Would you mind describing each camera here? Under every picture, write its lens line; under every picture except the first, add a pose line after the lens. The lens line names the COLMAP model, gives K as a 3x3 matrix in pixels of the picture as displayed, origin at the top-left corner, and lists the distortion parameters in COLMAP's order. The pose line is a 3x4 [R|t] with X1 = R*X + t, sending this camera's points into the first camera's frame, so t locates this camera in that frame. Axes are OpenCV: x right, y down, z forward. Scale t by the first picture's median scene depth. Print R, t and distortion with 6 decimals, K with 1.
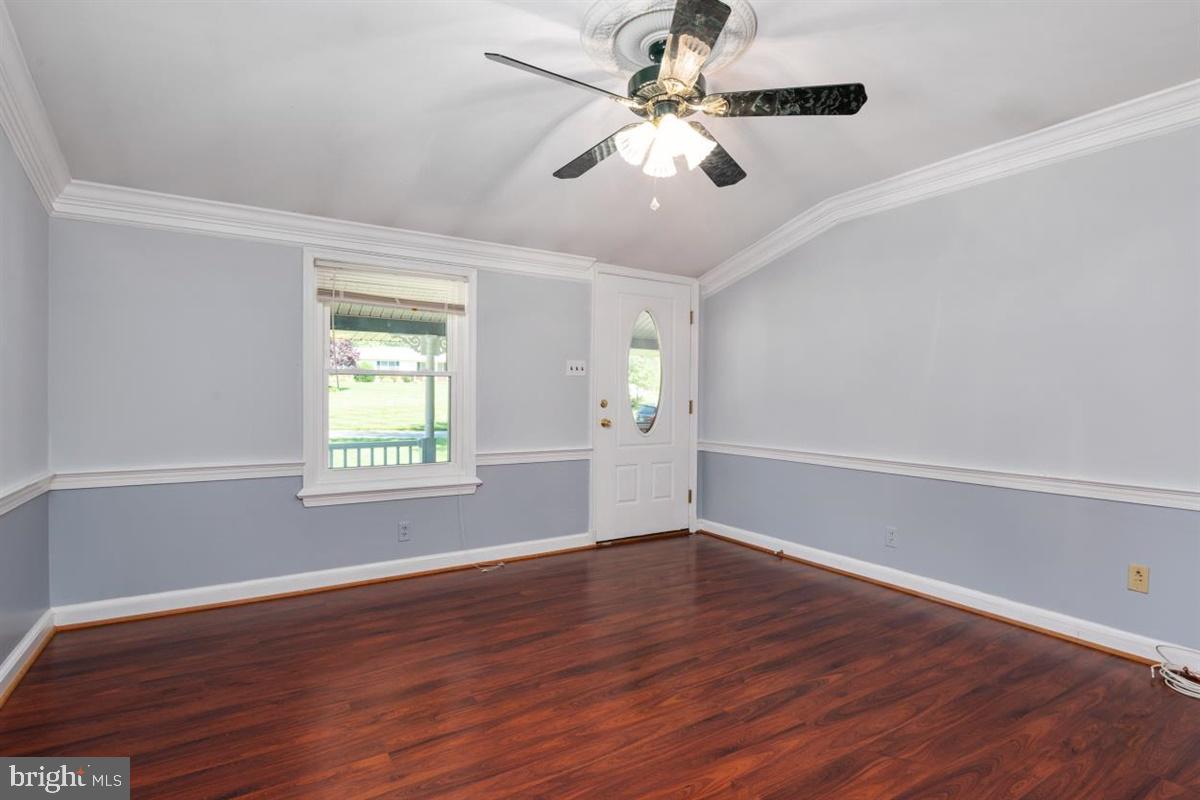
lens RADIAL K [[581.5, 0, 600.1], [0, 581.5, 401.7], [0, 0, 1]] dist [-0.000177, -0.000271]
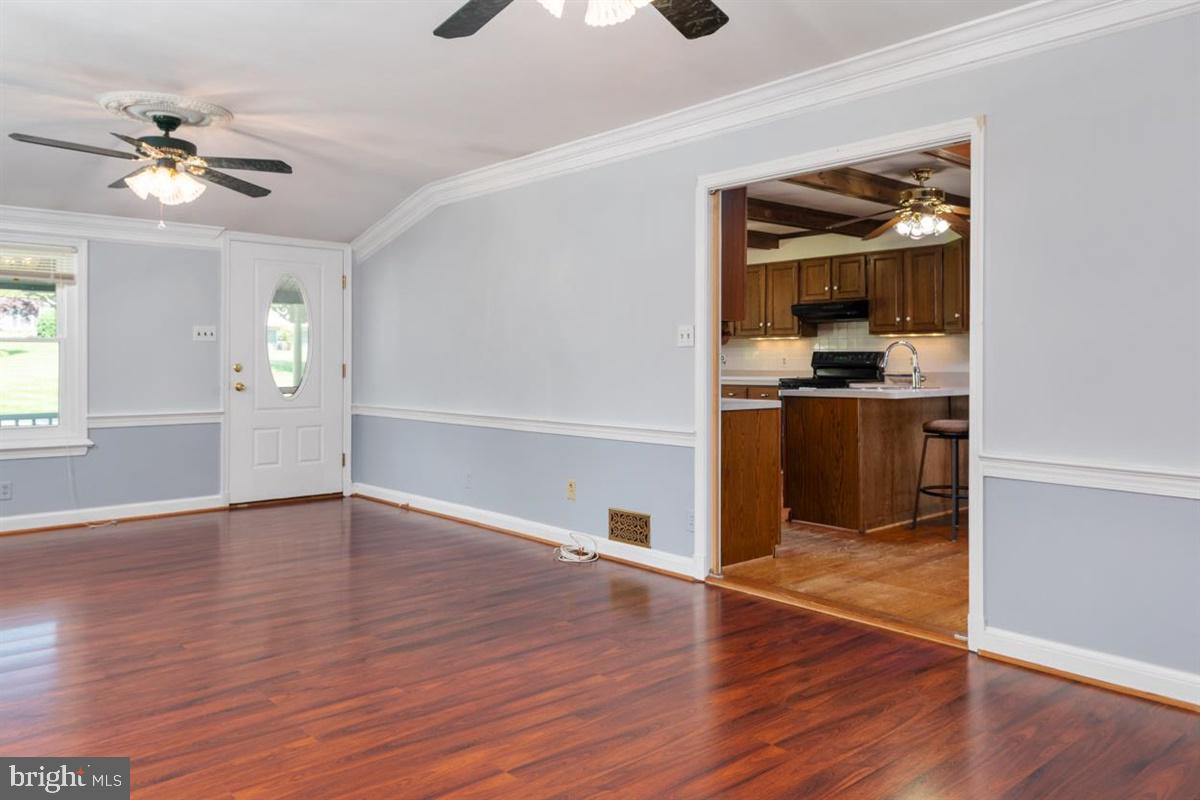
lens RADIAL K [[884.0, 0, 615.9], [0, 884.0, 362.8], [0, 0, 1]] dist [0.032197, -0.001635]
pose [[0.987099, -0.007435, 0.159940, 0.411110], [0.008337, 0.999953, -0.004968, 0.007304], [-0.159895, 0.006237, 0.987114, -0.646234]]
